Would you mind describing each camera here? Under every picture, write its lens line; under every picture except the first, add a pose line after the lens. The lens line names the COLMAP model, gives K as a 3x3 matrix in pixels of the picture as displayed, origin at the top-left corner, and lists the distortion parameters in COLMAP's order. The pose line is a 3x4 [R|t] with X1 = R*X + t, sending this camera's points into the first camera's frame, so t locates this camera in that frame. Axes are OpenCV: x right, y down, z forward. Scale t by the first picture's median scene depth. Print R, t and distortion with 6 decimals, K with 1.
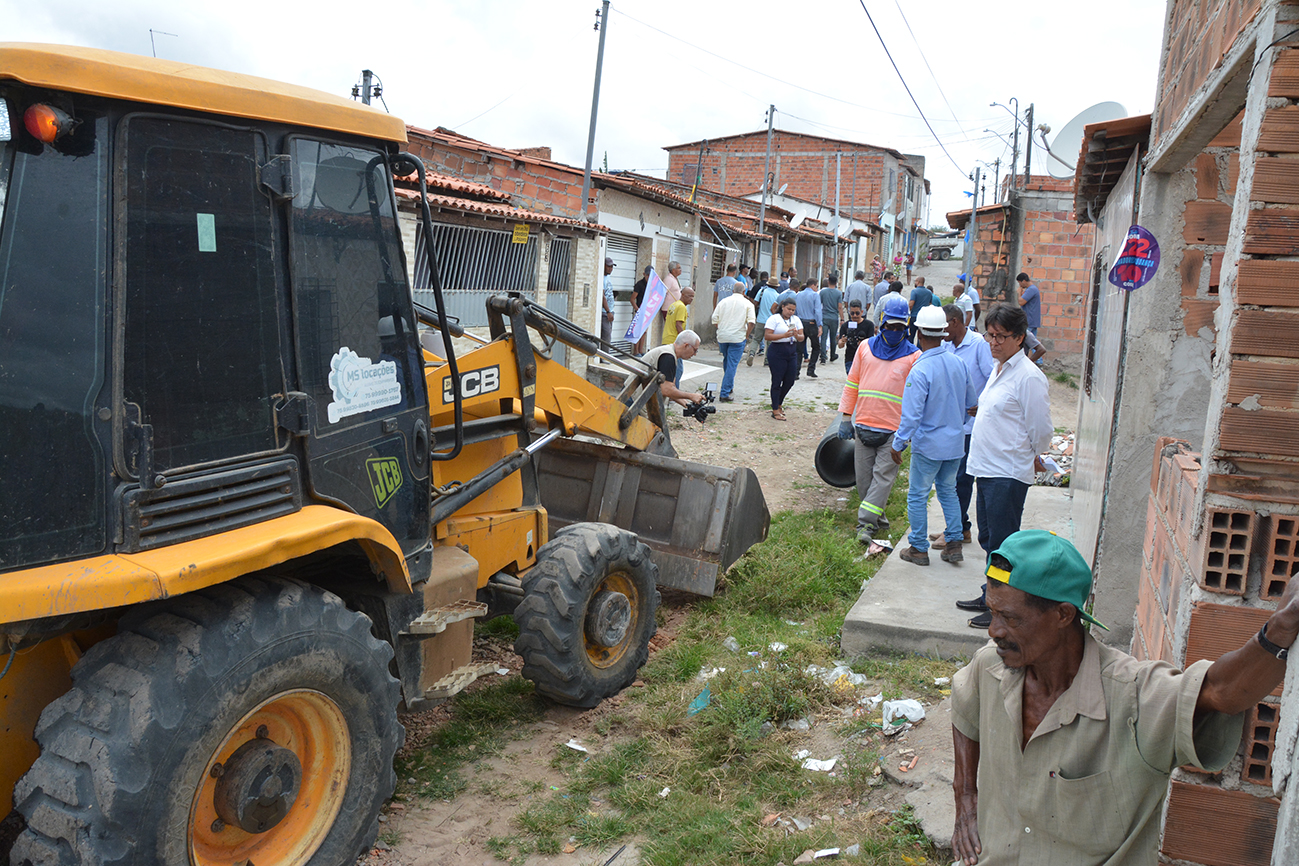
lens RADIAL K [[1247.5, 0, 649.5], [0, 1247.5, 433.0], [0, 0, 1]] dist [-0.003637, 0.000251]
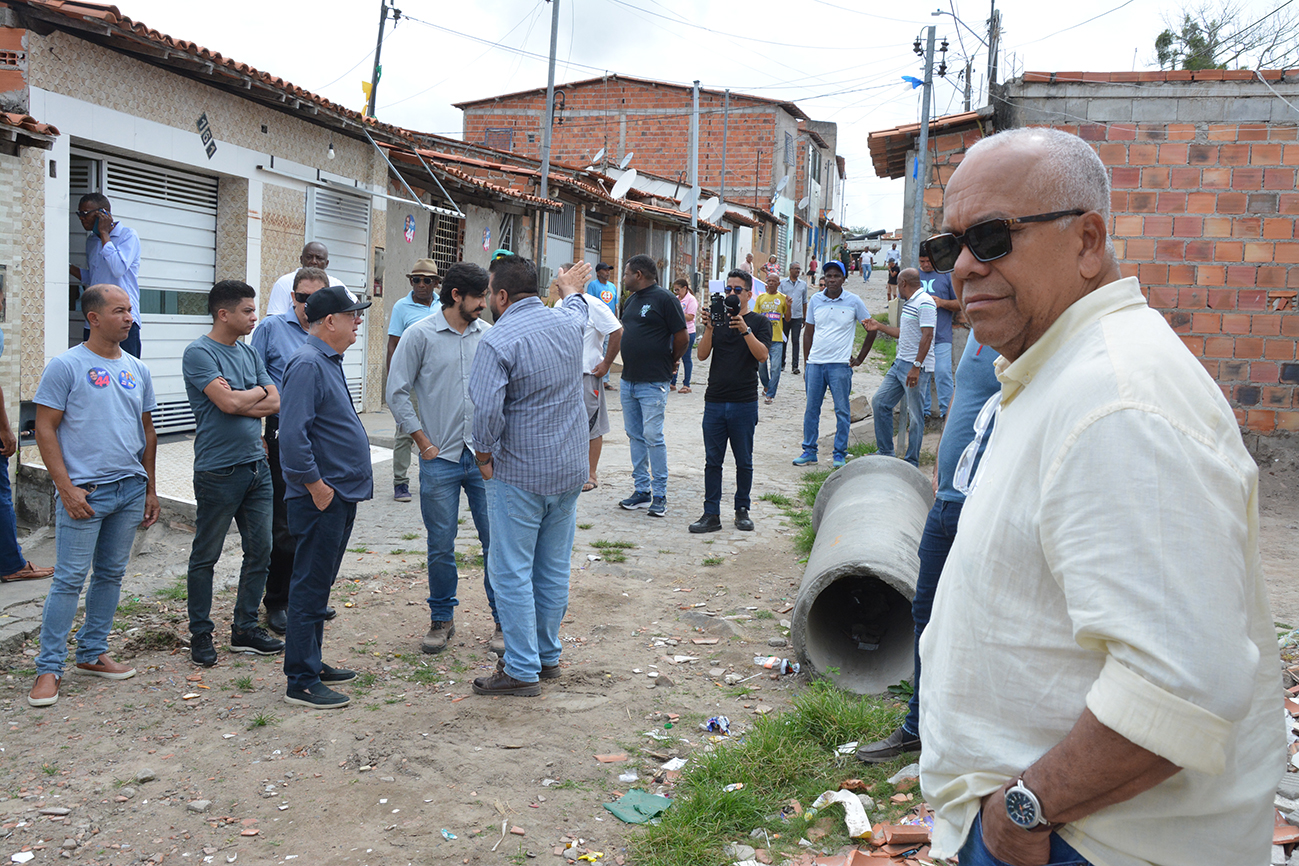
lens RADIAL K [[1390.2, 0, 649.5], [0, 1390.2, 433.0], [0, 0, 1]] dist [0.181168, 0.006590]
pose [[0.996920, -0.024302, 0.074562, 0.087287], [0.027075, 0.998970, -0.036416, -0.030387], [-0.073600, 0.038323, 0.996551, 0.370773]]
